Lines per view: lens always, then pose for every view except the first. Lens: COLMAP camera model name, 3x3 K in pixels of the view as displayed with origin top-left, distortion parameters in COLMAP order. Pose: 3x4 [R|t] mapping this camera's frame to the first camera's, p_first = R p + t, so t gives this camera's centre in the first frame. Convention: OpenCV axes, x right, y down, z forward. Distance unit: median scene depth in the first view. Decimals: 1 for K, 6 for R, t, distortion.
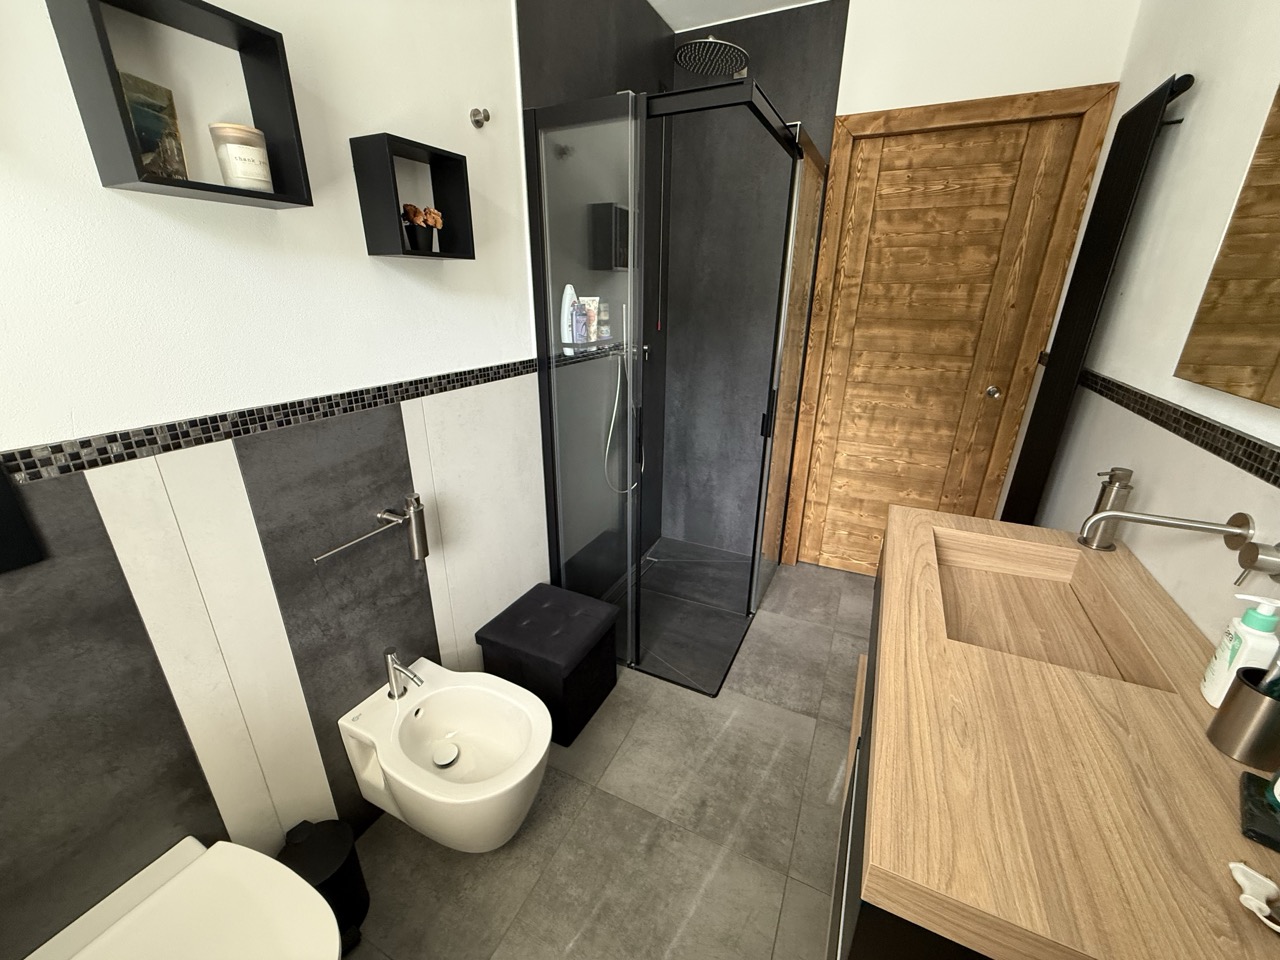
lens RADIAL K [[511.0, 0, 634.3], [0, 511.0, 484.4], [0, 0, 1]] dist [-0.001722, -0.000034]
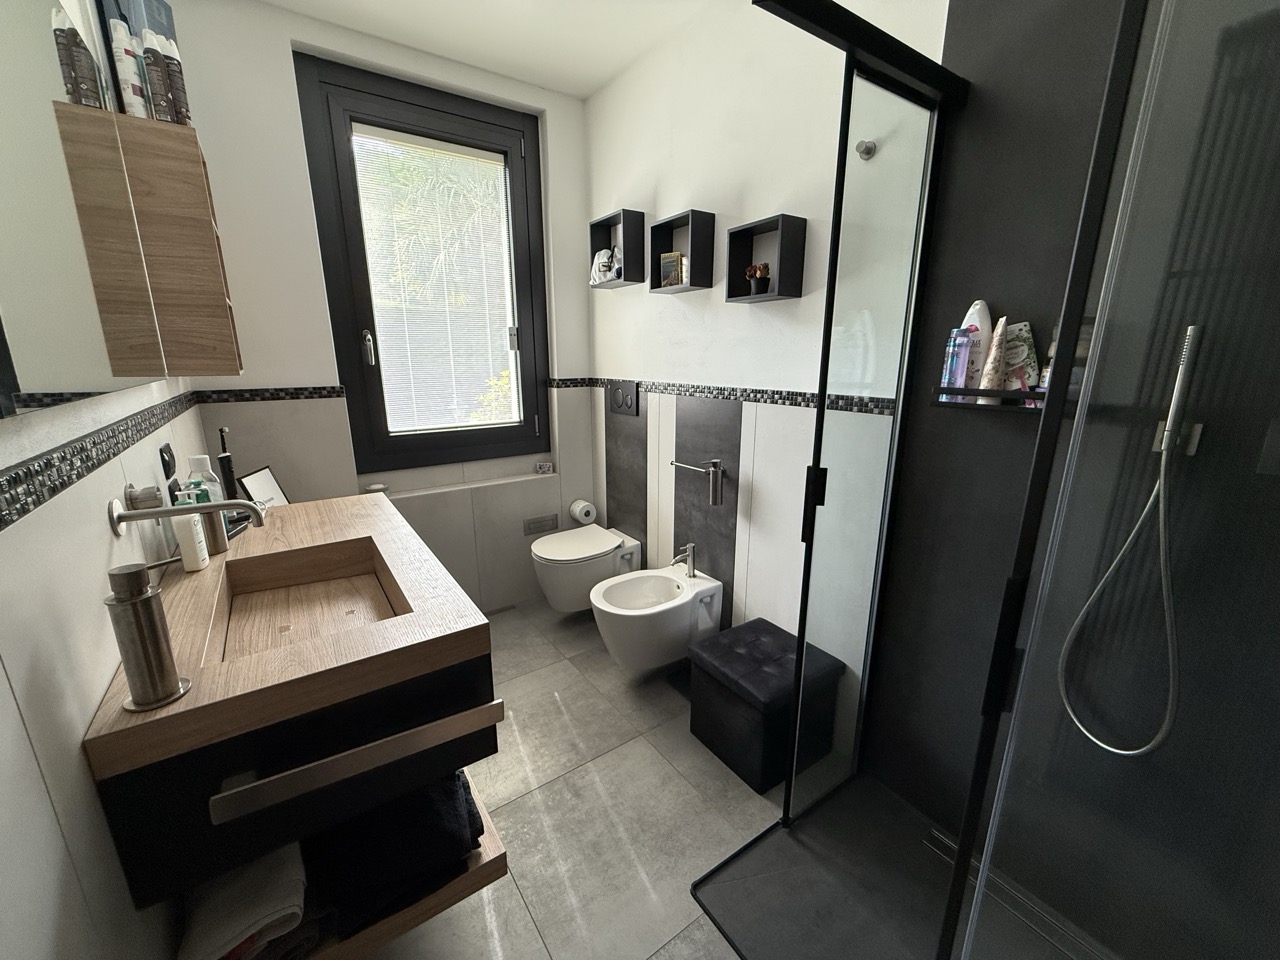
lens RADIAL K [[511.0, 0, 634.3], [0, 511.0, 484.4], [0, 0, 1]] dist [-0.001722, -0.000034]
pose [[-0.492988, 0.205773, -0.845352, 0.917910], [-0.309646, 0.866513, 0.391502, -0.408753], [0.813069, 0.454766, -0.363464, 1.315082]]
